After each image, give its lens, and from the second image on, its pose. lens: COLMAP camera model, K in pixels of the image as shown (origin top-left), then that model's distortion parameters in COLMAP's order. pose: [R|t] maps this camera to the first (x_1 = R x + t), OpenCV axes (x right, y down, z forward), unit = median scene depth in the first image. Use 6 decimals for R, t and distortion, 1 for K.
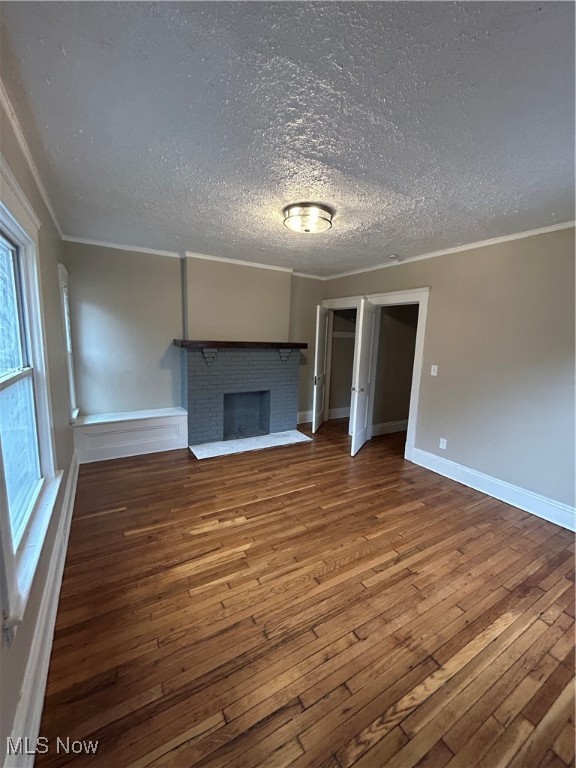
lens RADIAL K [[310.0, 0, 288.0], [0, 310.0, 383.5], [0, 0, 1]] dist [0.004177, -0.001152]
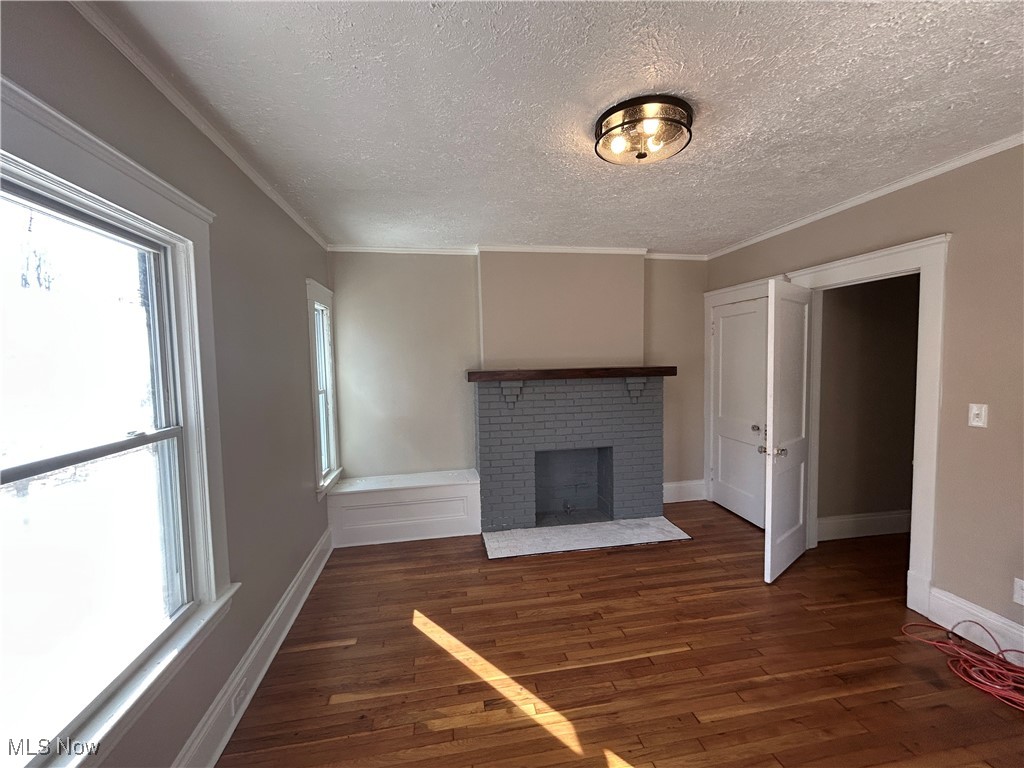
lens RADIAL K [[413.3, 0, 512.3], [0, 413.3, 383.7], [0, 0, 1]] dist [0.004177, -0.001152]
pose [[0.933569, -0.031354, -0.357023, 0.063333], [-0.003129, 0.995415, -0.095600, -0.027488], [0.358384, 0.090367, 0.929190, 0.204479]]
